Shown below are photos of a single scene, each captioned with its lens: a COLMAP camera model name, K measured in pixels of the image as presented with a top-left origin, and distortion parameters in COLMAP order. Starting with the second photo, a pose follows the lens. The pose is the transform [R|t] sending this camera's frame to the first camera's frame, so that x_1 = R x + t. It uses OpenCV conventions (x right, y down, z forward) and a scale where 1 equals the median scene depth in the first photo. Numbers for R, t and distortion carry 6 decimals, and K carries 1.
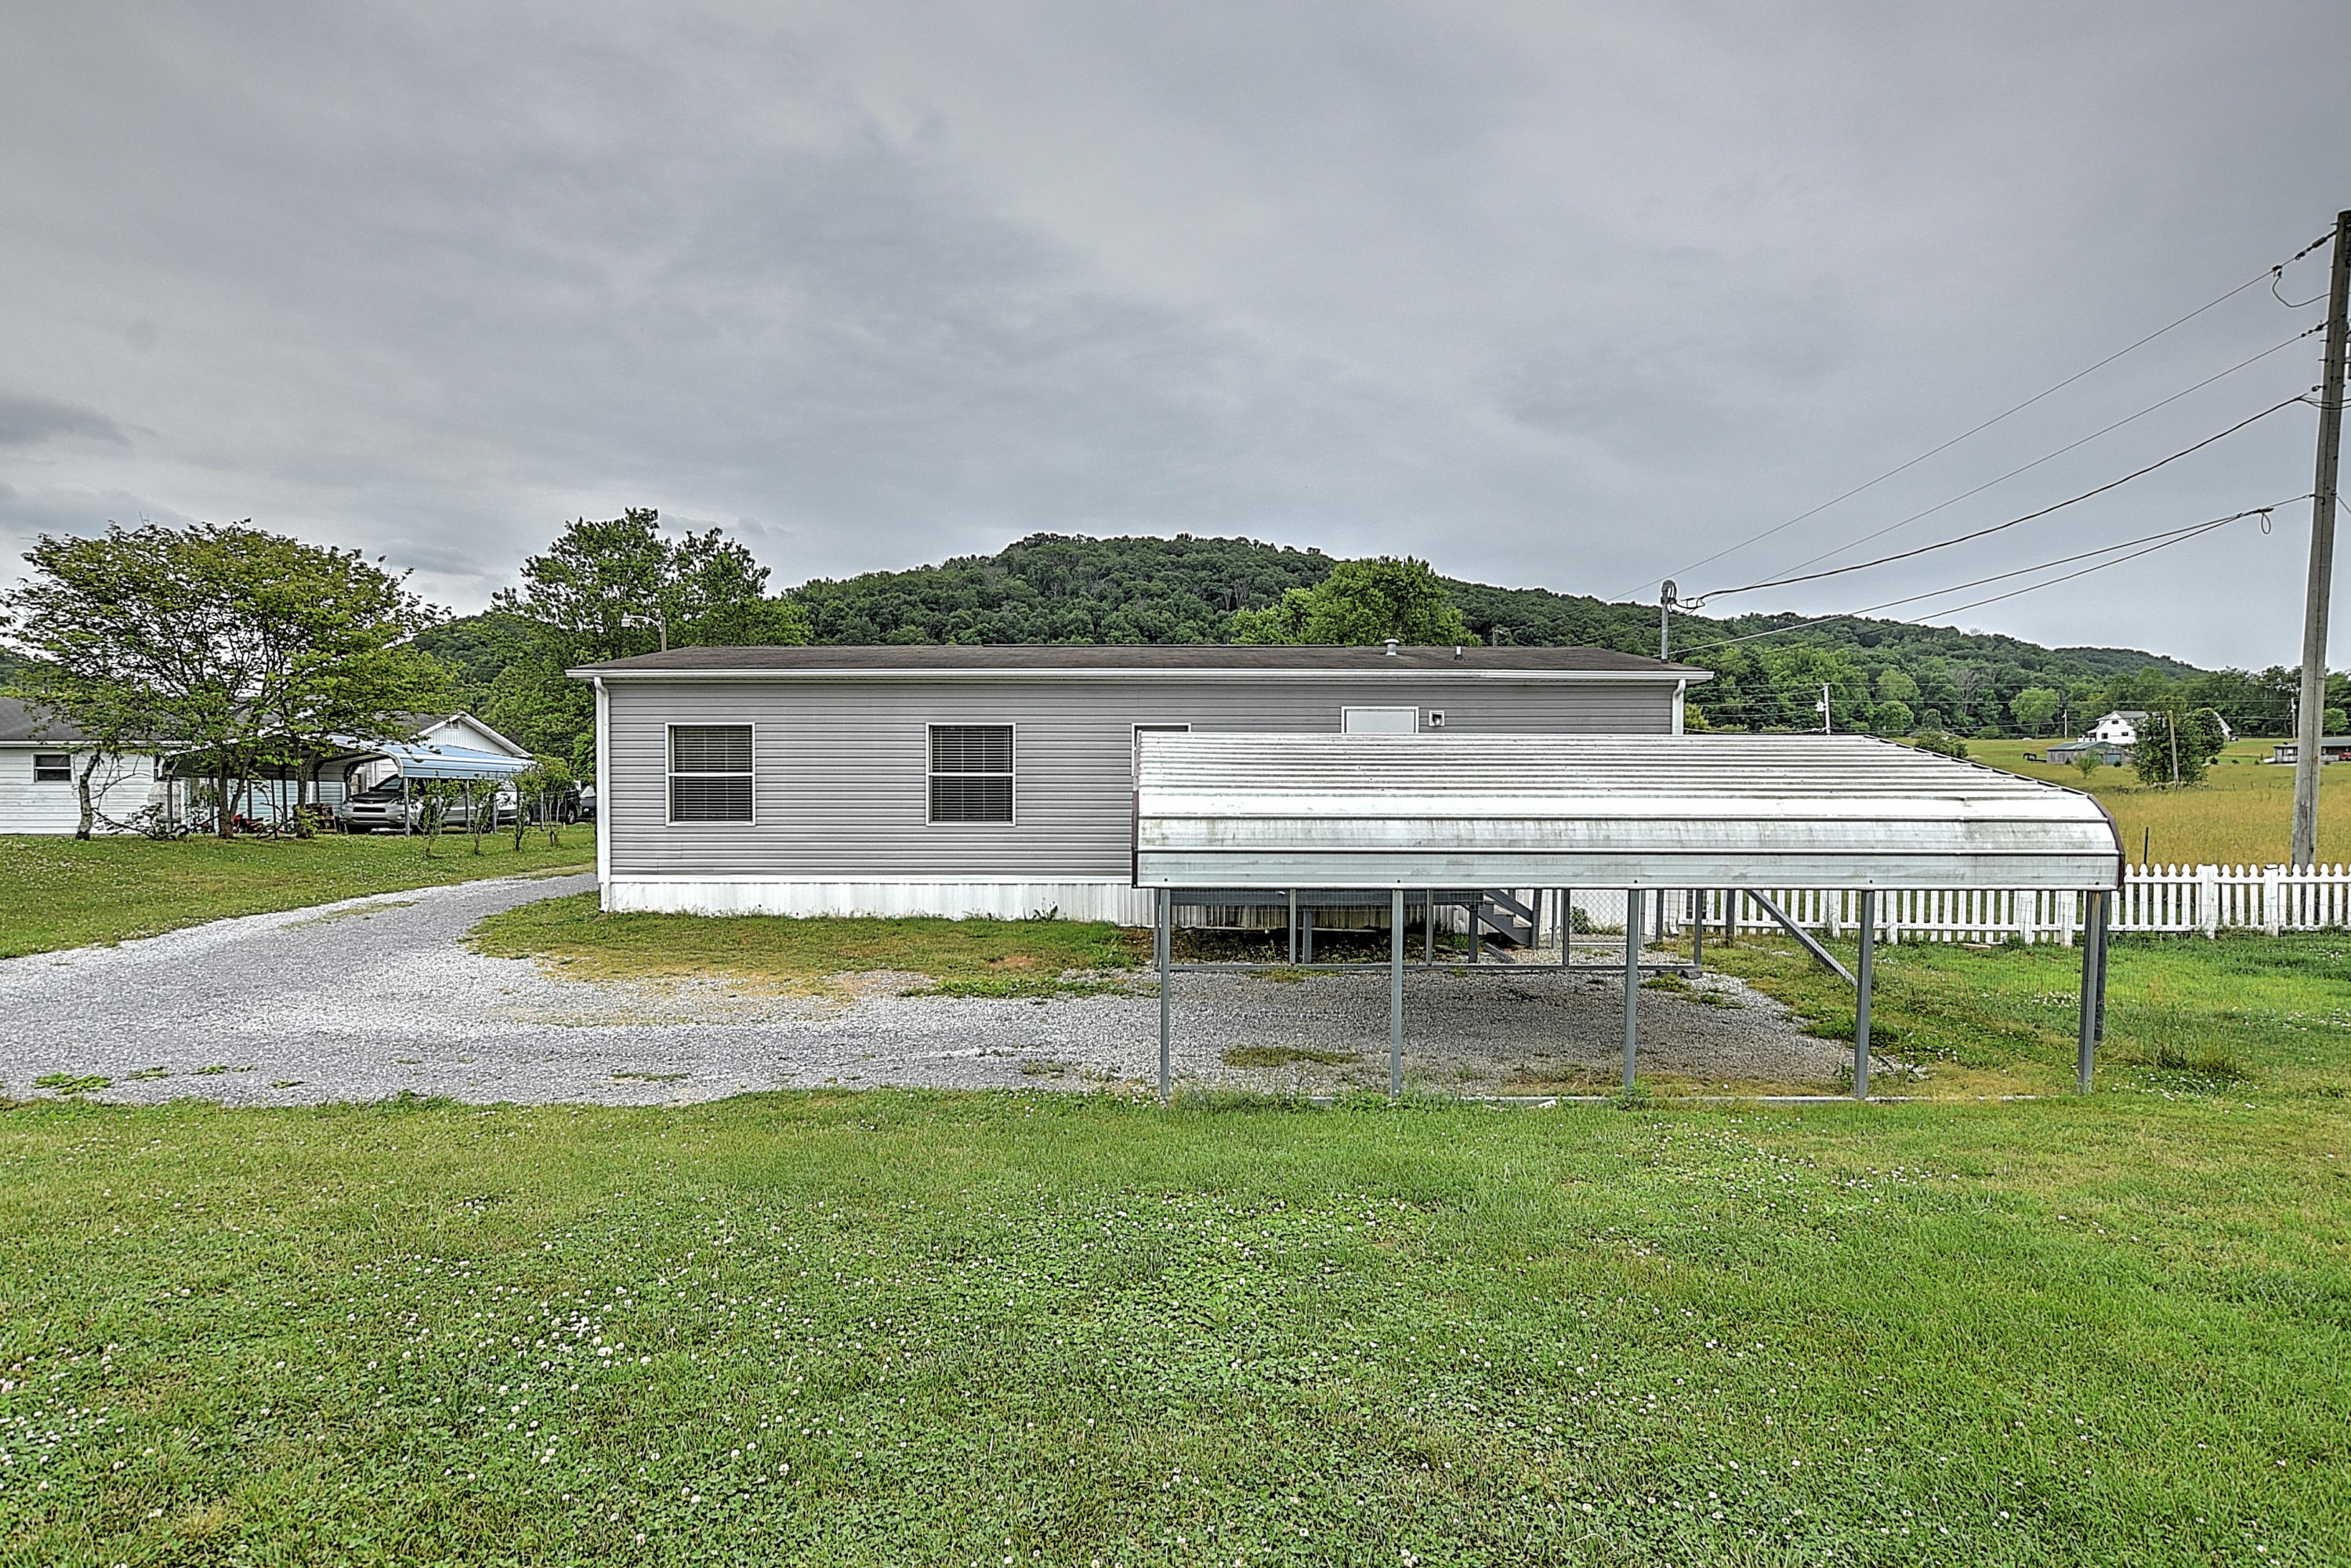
lens RADIAL K [[1182.6, 0, 1160.8], [0, 1182.6, 786.0], [0, 0, 1]] dist [-0.010949, 0.003706]
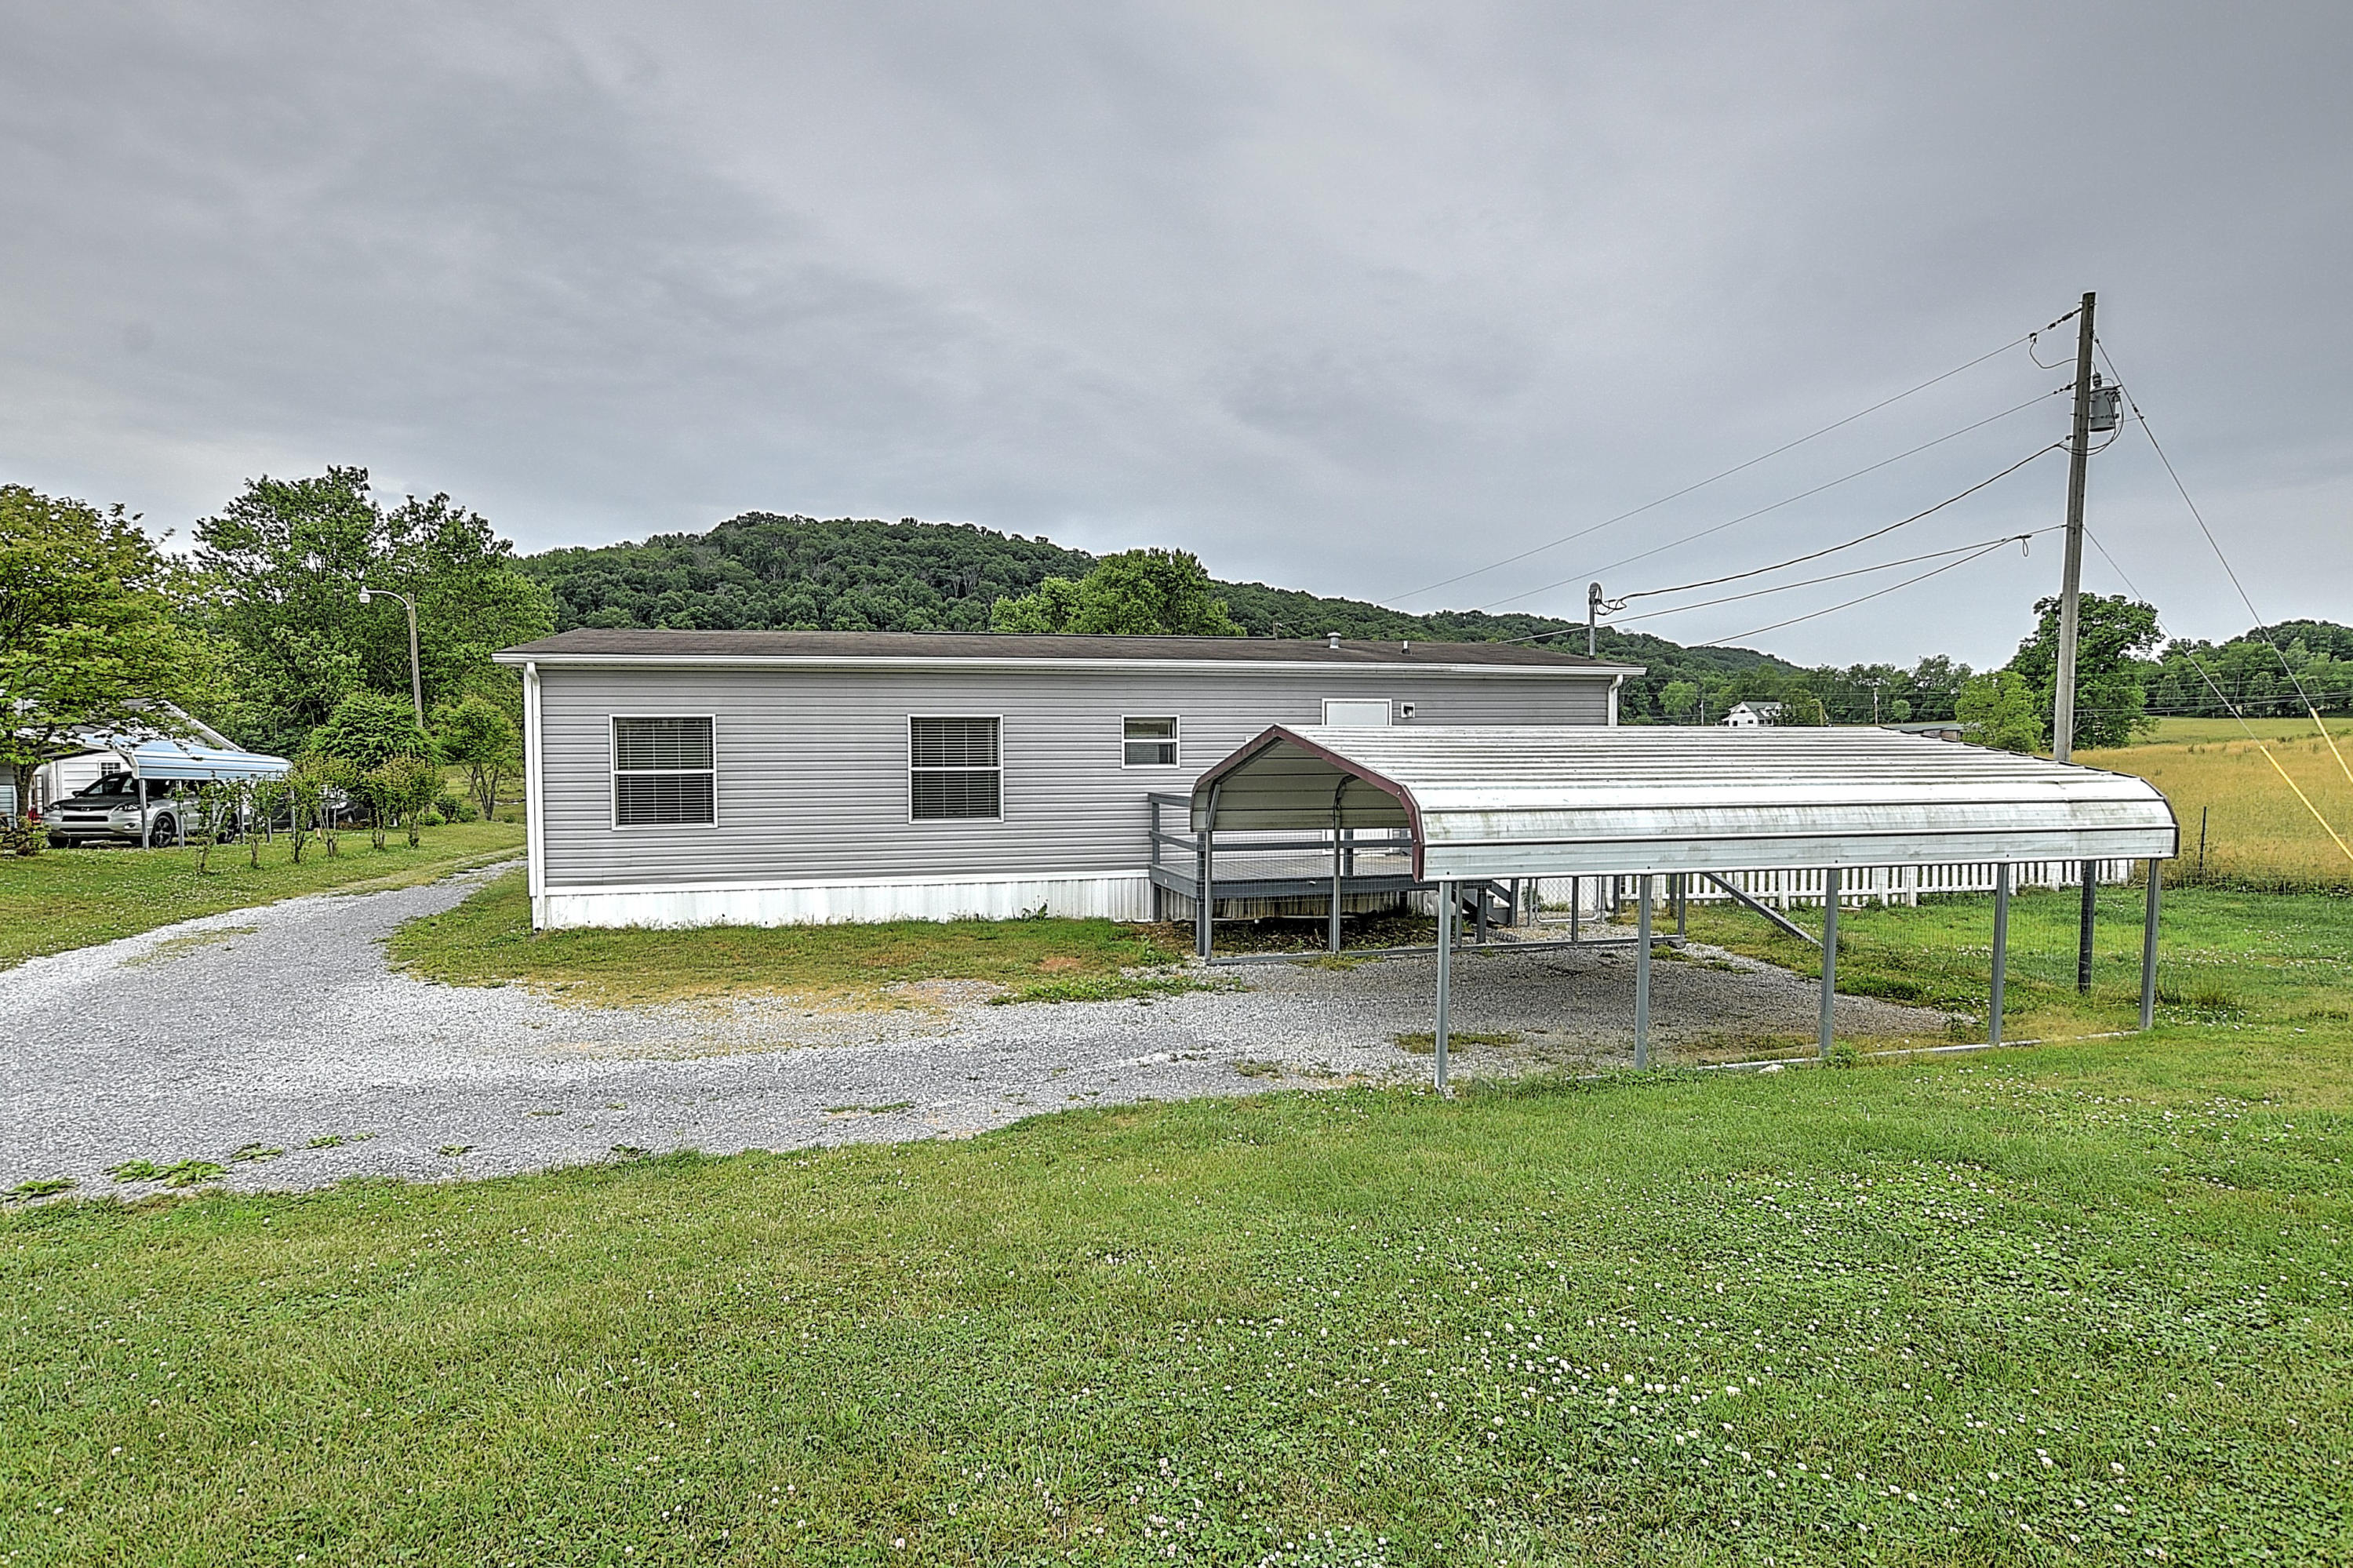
lens RADIAL K [[1183.7, 0, 1168.5], [0, 1183.7, 781.3], [0, 0, 1]] dist [-0.010949, 0.003706]
pose [[0.972883, -0.013293, 0.230916, -0.158788], [0.012088, 0.999905, 0.006633, -0.003046], [-0.230982, -0.003661, 0.972951, 0.024952]]
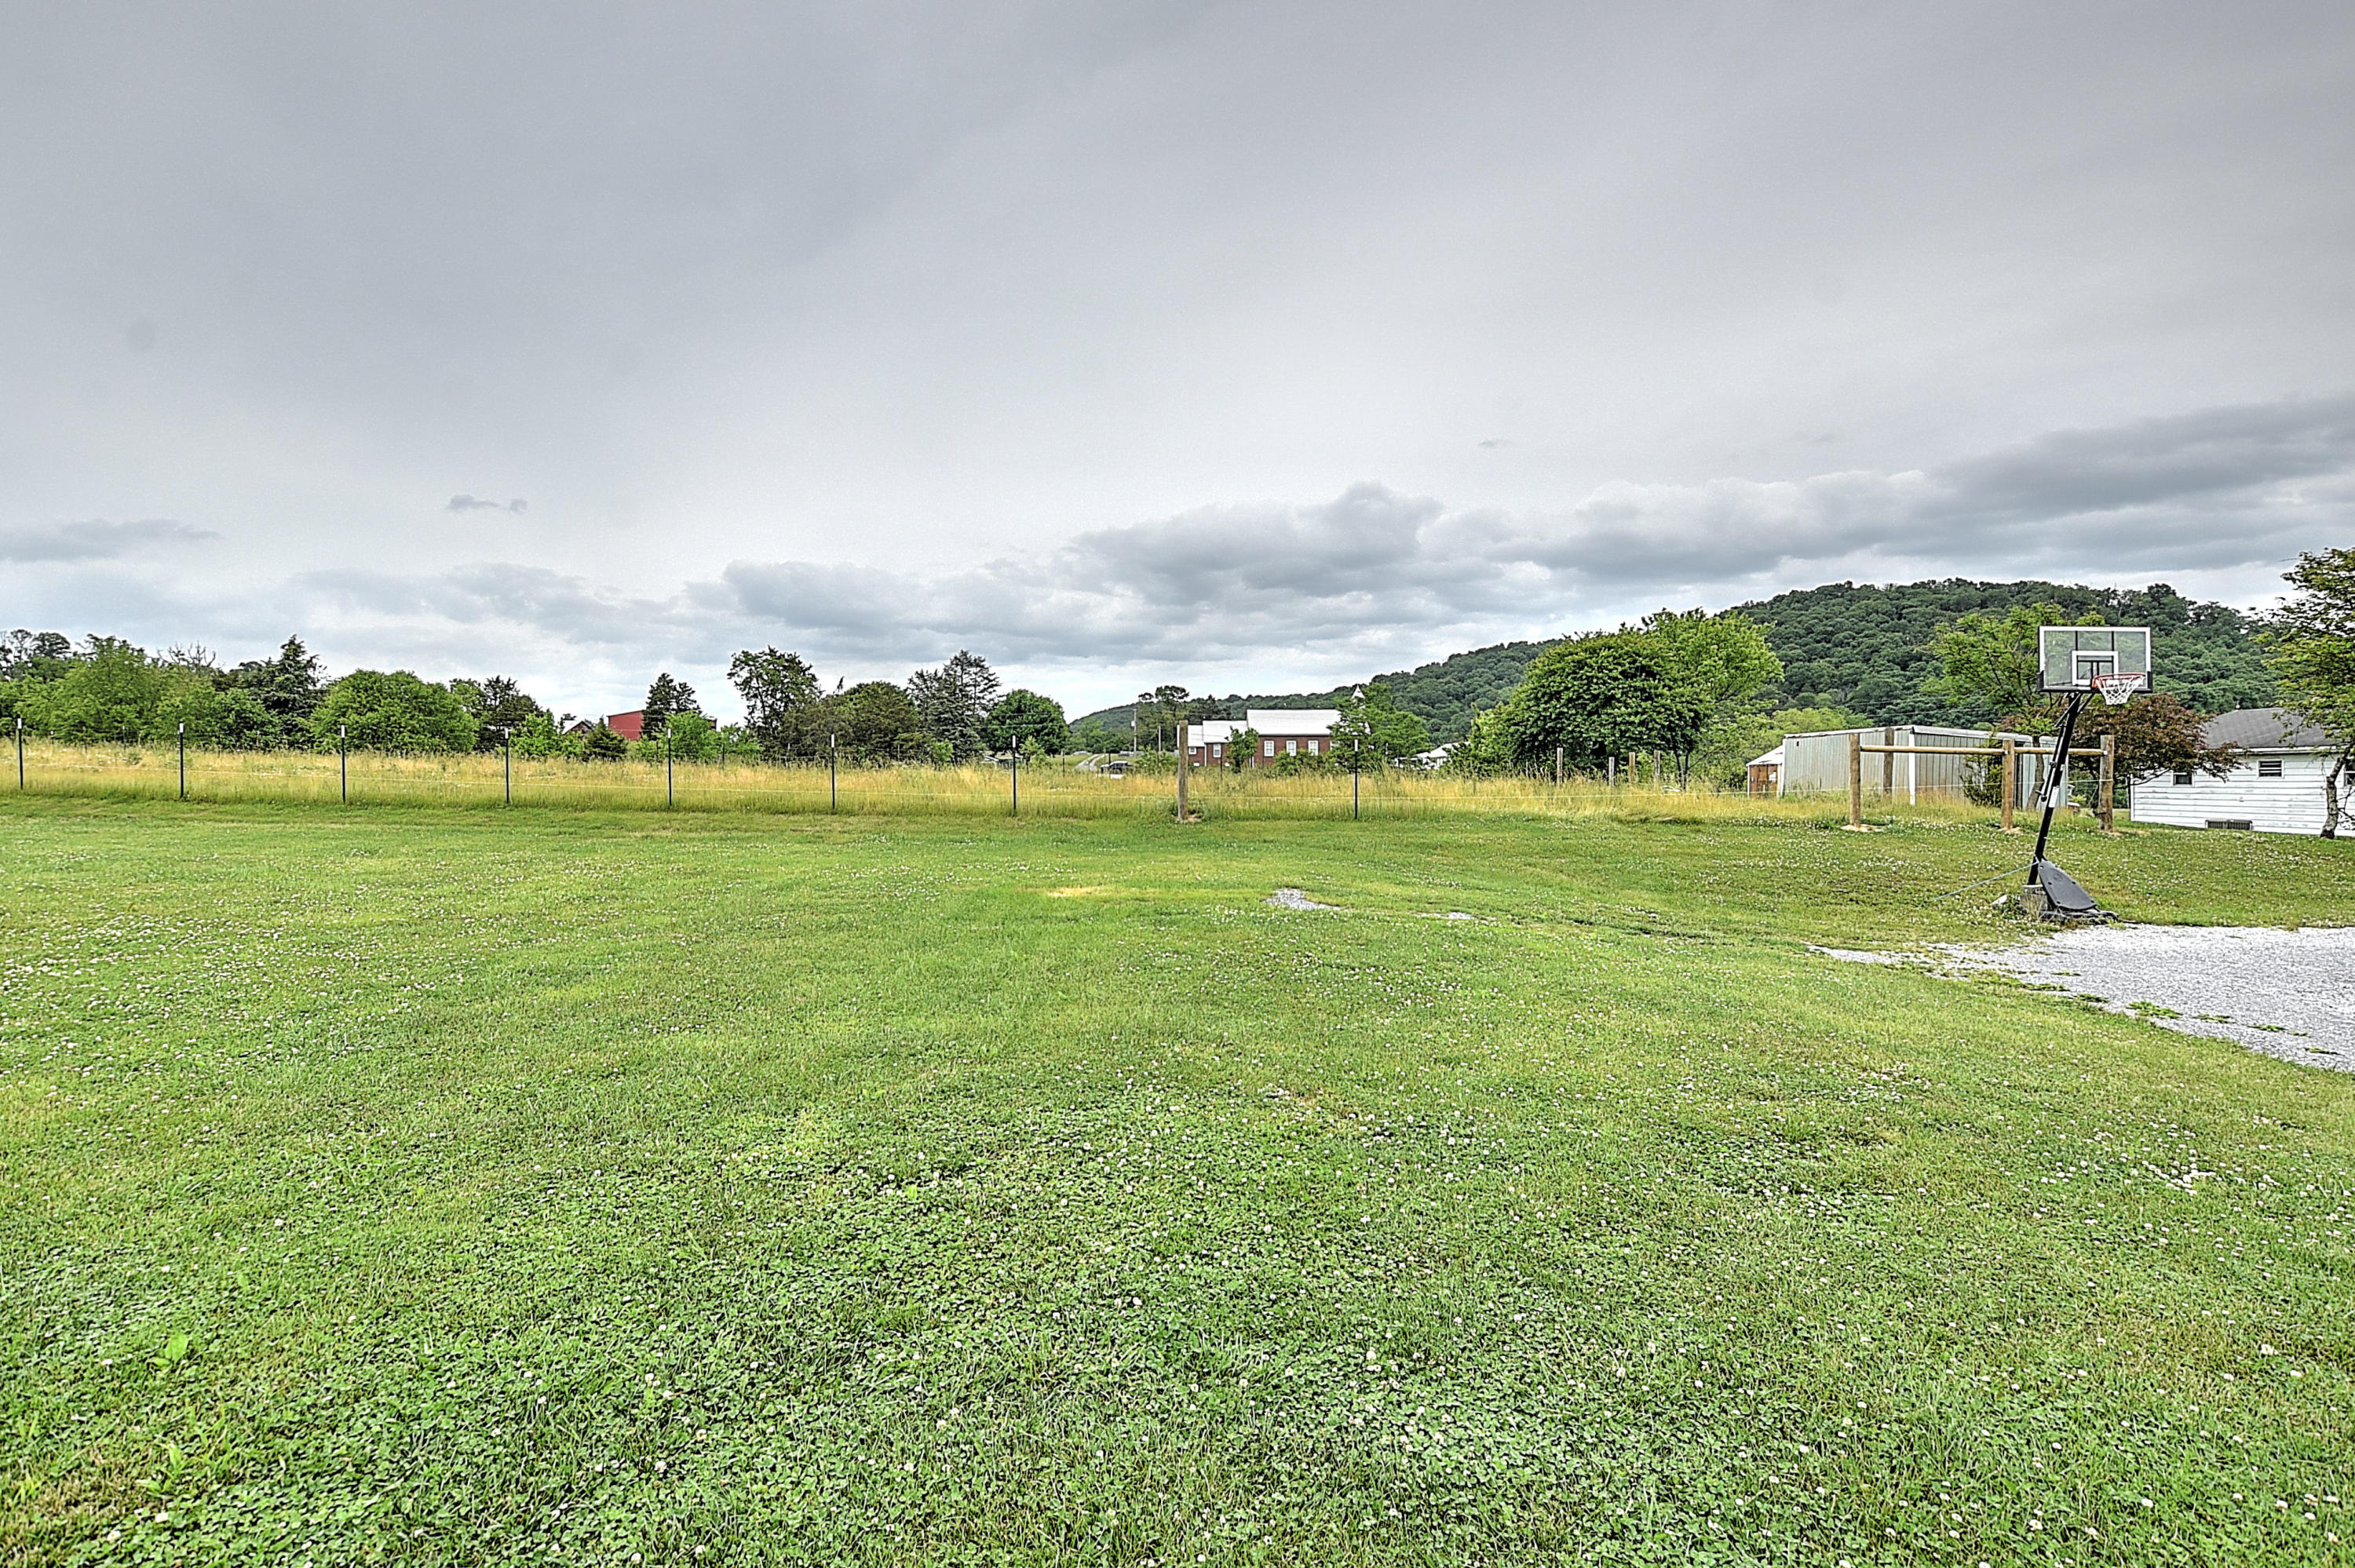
lens RADIAL K [[1184.5, 0, 1165.9], [0, 1184.5, 774.5], [0, 0, 1]] dist [-0.010949, 0.003706]
pose [[-0.009940, -0.005114, -0.999938, 0.129163], [-0.011099, 0.999926, -0.005003, 0.005206], [0.999889, 0.011049, -0.009996, -0.021900]]
